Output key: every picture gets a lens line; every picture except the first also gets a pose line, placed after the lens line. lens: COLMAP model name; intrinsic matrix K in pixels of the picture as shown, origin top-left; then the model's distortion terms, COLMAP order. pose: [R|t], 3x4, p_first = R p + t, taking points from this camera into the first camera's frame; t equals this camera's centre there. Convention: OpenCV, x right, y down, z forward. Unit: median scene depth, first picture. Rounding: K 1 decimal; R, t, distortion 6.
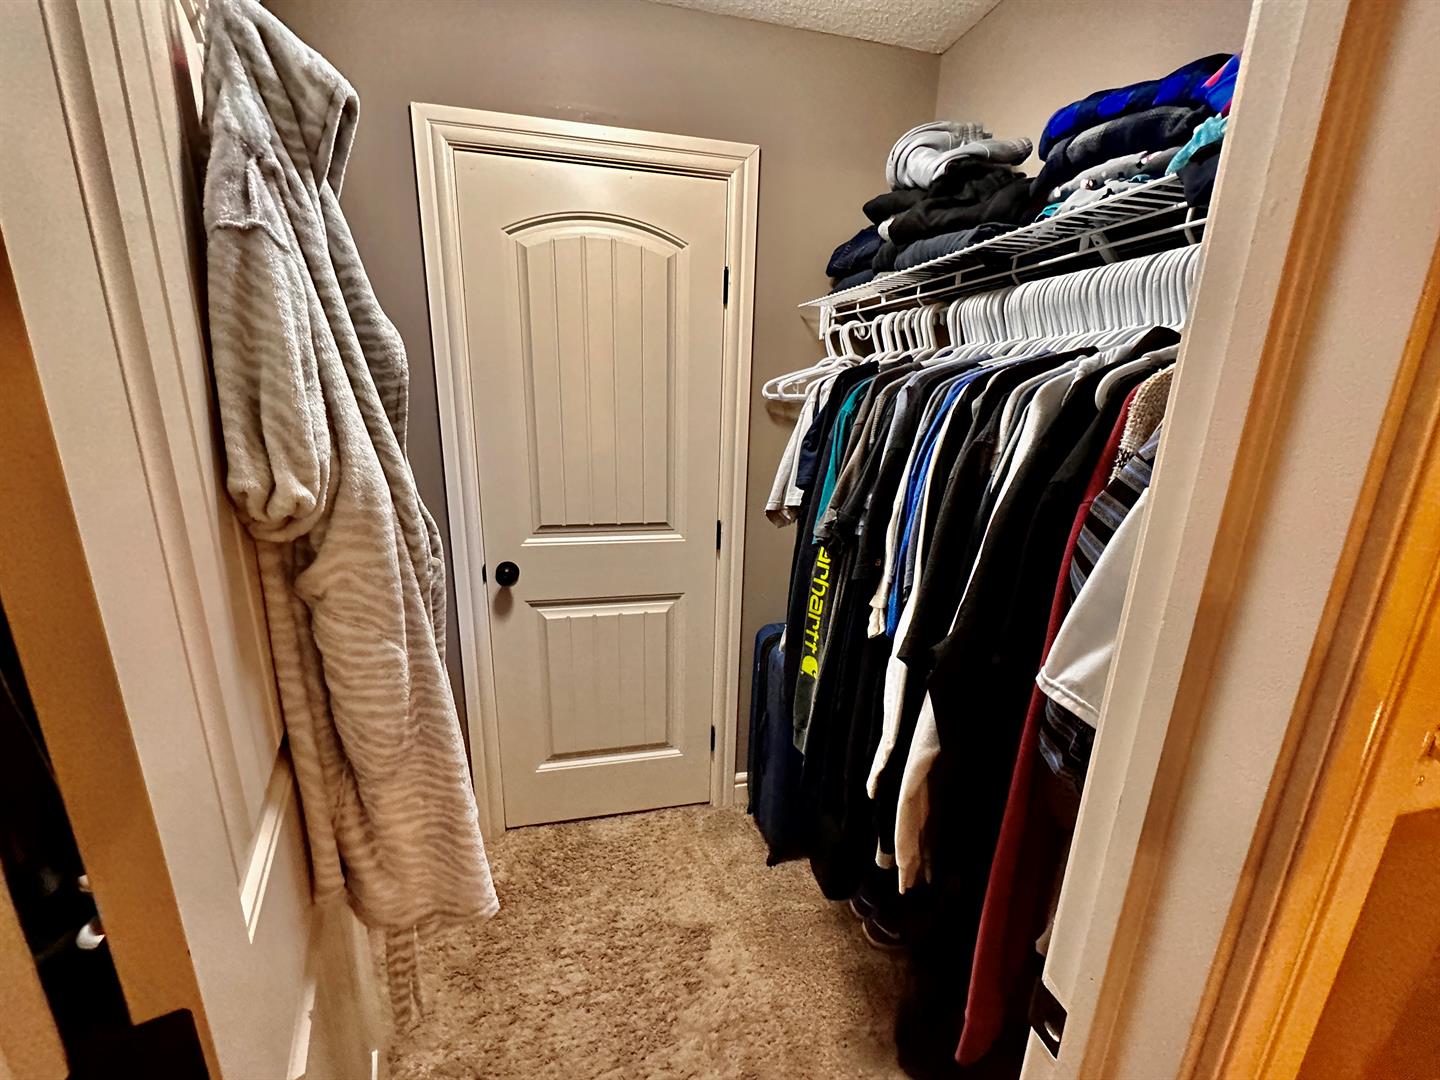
lens RADIAL K [[573.3, 0, 724.5], [0, 573.3, 534.8], [0, 0, 1]] dist [-0.004070, 0.000325]
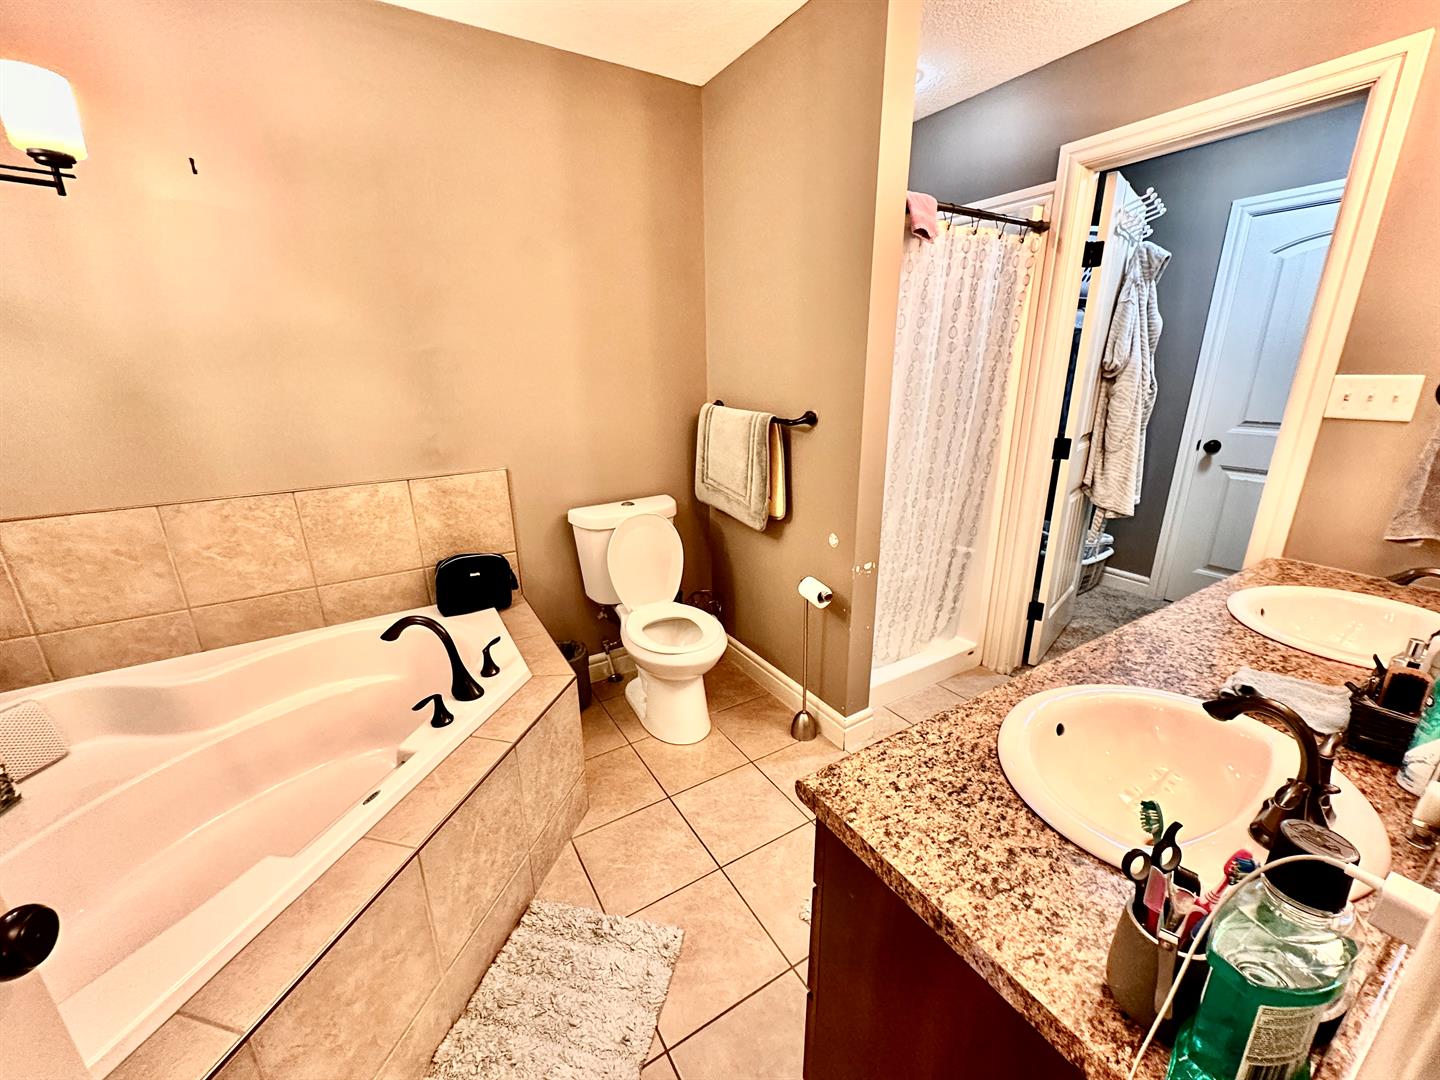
lens RADIAL K [[573.3, 0, 726.4], [0, 573.3, 540.9], [0, 0, 1]] dist [-0.004070, 0.000325]
pose [[0.313954, 0.254609, -0.914662, 2.320911], [-0.215026, 0.957408, 0.192701, 0.901399], [0.924768, 0.136177, 0.355330, -2.726991]]
